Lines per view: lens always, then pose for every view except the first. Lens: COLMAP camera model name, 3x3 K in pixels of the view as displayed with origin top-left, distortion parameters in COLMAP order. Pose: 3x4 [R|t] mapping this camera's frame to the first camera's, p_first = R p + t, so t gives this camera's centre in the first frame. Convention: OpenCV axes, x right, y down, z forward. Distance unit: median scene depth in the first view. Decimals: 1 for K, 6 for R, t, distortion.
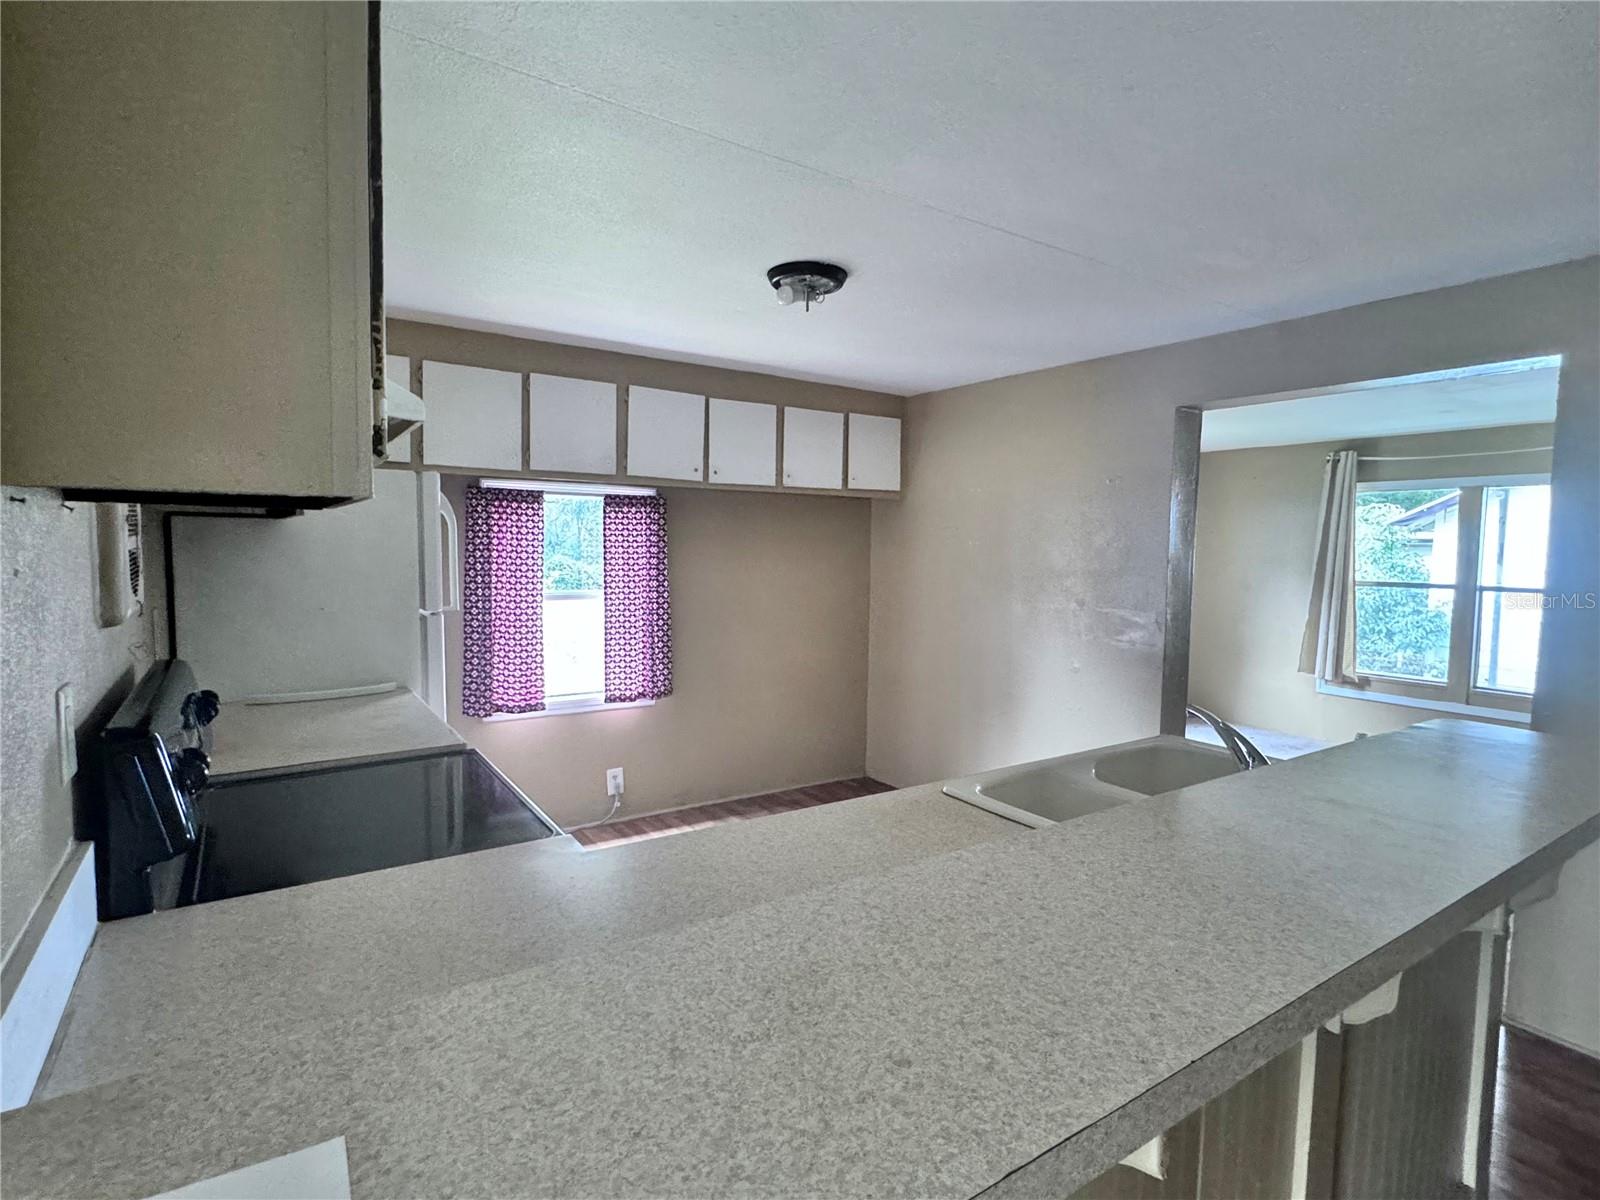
lens RADIAL K [[811.4, 0, 798.7], [0, 811.4, 602.5], [0, 0, 1]] dist [-0.004844, -0.000458]
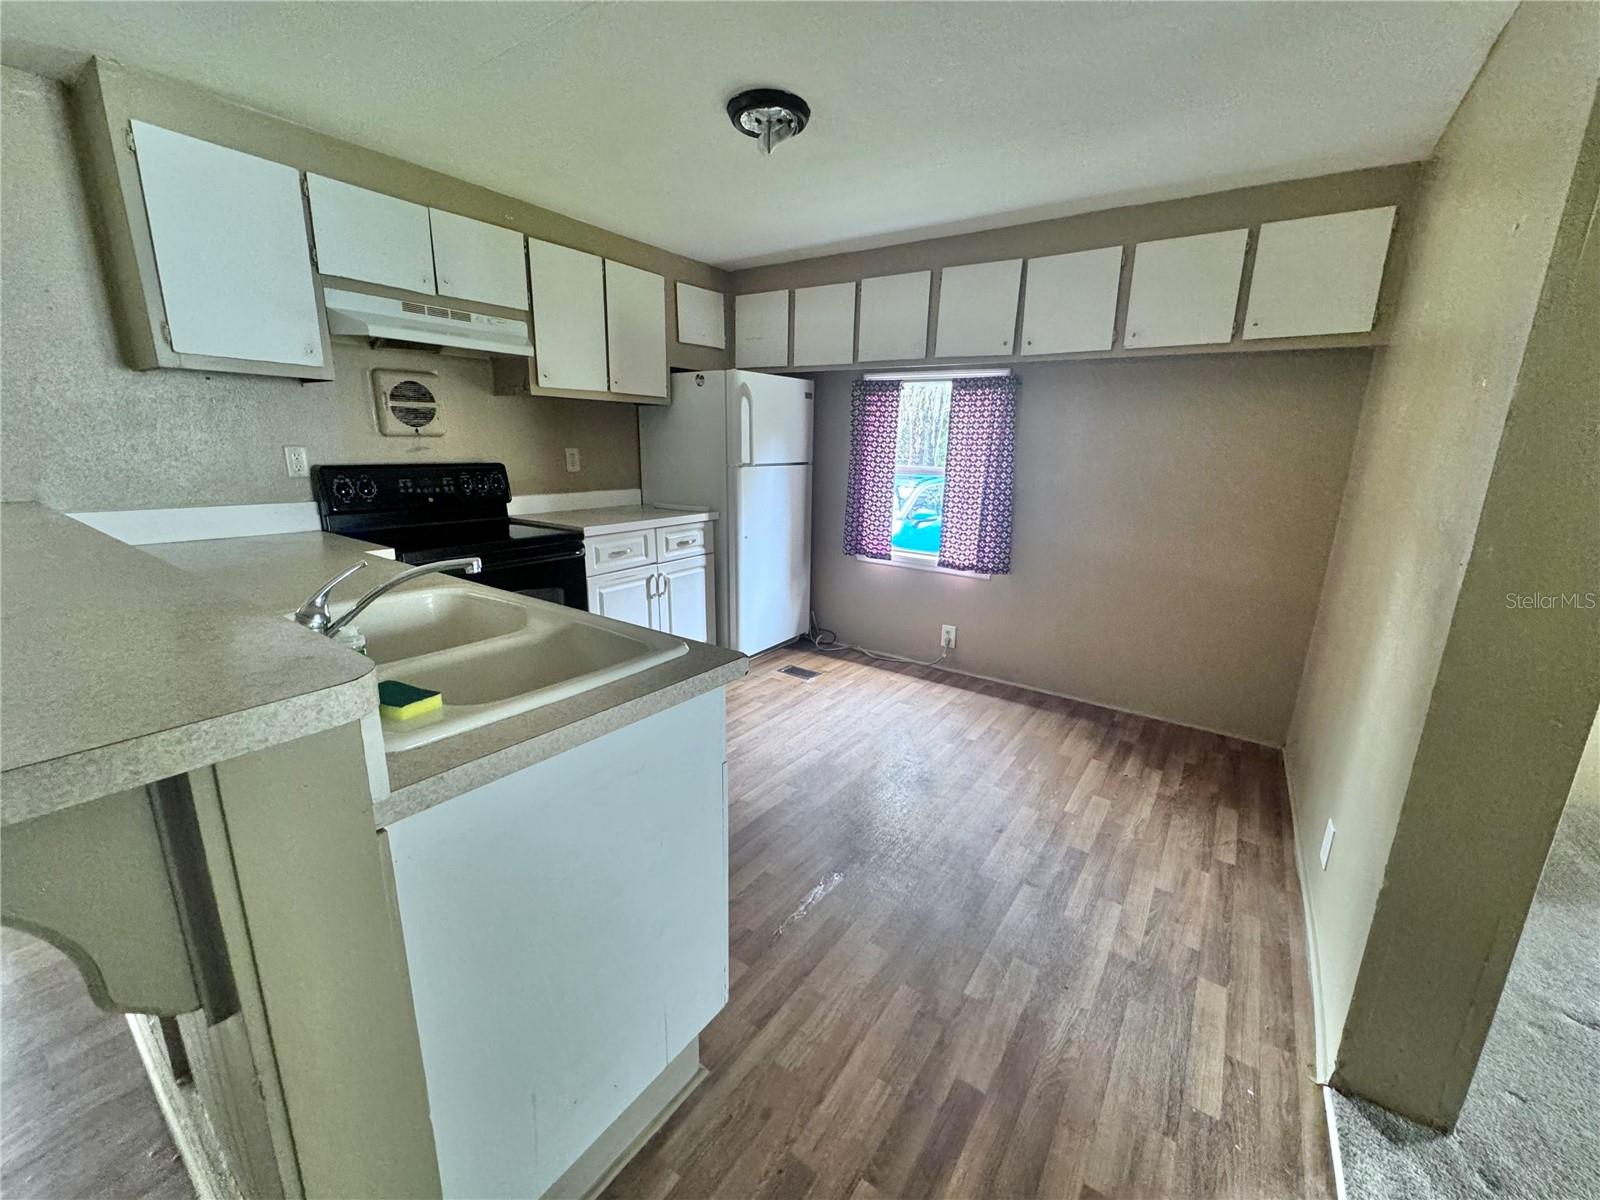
lens RADIAL K [[637.1, 0, 800.5], [0, 637.1, 592.7], [0, 0, 1]] dist [-0.002265, 0.000304]
pose [[0.356714, 0.214056, -0.909360, 0.512642], [-0.080940, 0.976817, 0.198184, -0.003428], [0.930701, 0.002909, 0.365770, 0.469291]]
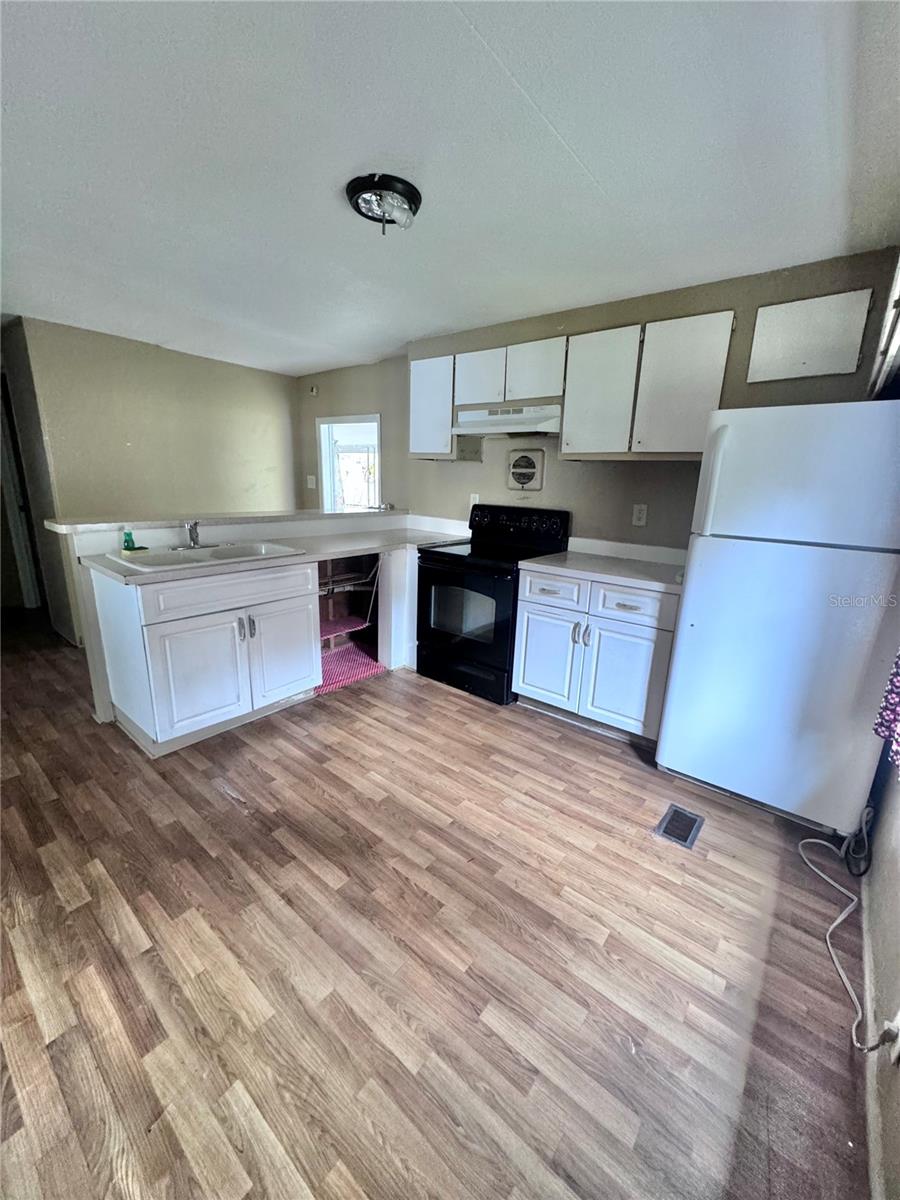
lens RADIAL K [[477.8, 0, 449.7], [0, 477.8, 597.4], [0, 0, 1]] dist [-0.002265, 0.000304]
pose [[-0.955914, 0.029459, -0.292165, 0.061770], [-0.063887, 0.950257, 0.304843, -0.067075], [0.286613, 0.310069, -0.906482, 1.112035]]
